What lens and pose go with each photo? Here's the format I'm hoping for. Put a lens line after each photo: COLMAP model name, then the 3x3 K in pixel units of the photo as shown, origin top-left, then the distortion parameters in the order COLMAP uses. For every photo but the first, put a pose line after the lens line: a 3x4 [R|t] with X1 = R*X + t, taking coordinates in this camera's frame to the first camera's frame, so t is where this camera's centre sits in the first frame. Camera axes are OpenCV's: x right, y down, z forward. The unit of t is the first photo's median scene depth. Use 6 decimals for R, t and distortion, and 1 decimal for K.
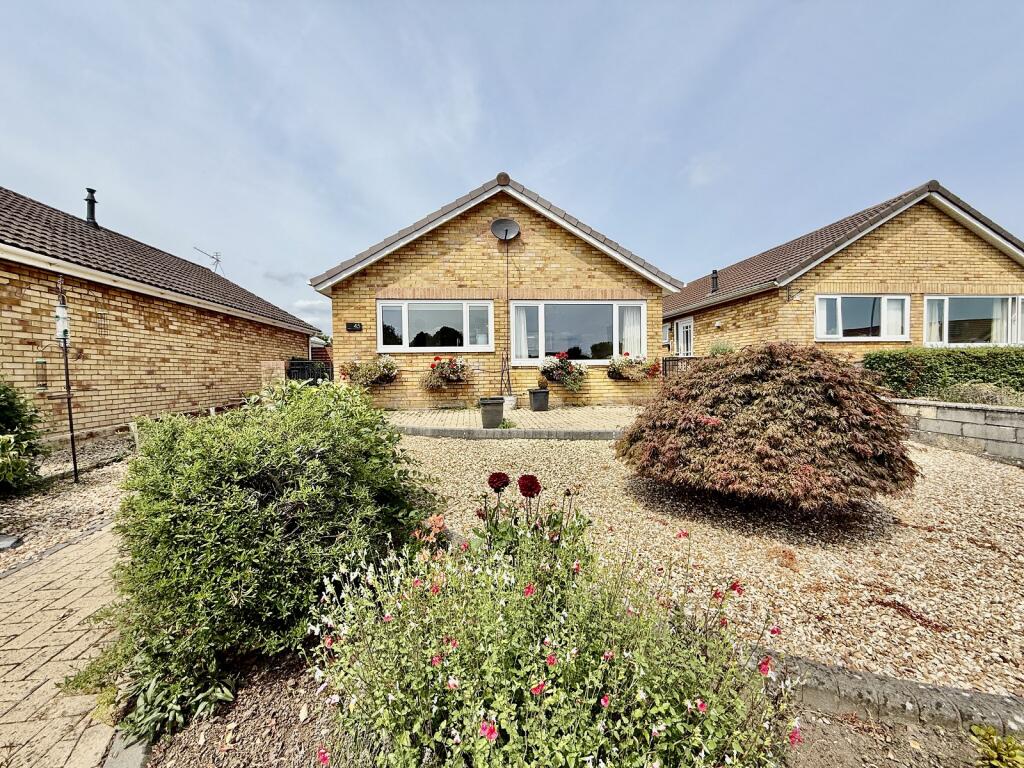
lens RADIAL K [[410.4, 0, 512.0], [0, 410.4, 384.0], [0, 0, 1]] dist [0.000189, -0.000082]
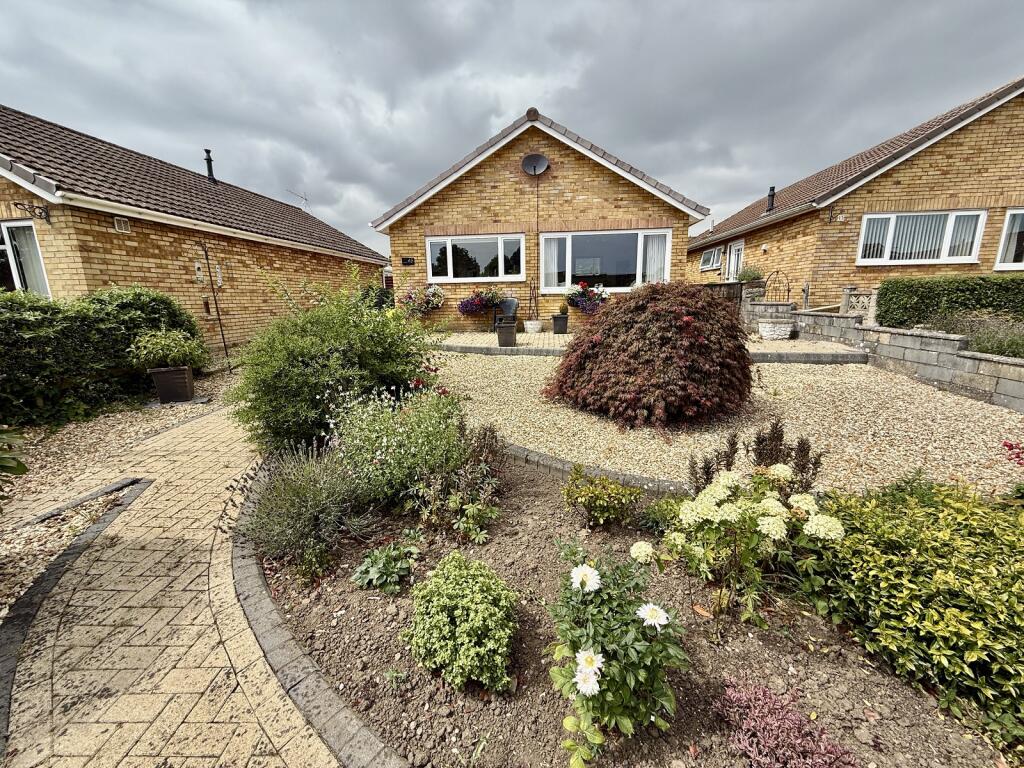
lens RADIAL K [[408.0, 0, 512.0], [0, 408.0, 384.0], [0, 0, 1]] dist [0.000103, 0.000139]
pose [[0.981600, 0.035622, -0.187596, 0.145696], [-0.000410, 0.982836, 0.184483, -0.006697], [0.190948, -0.181011, 0.964766, -0.154237]]
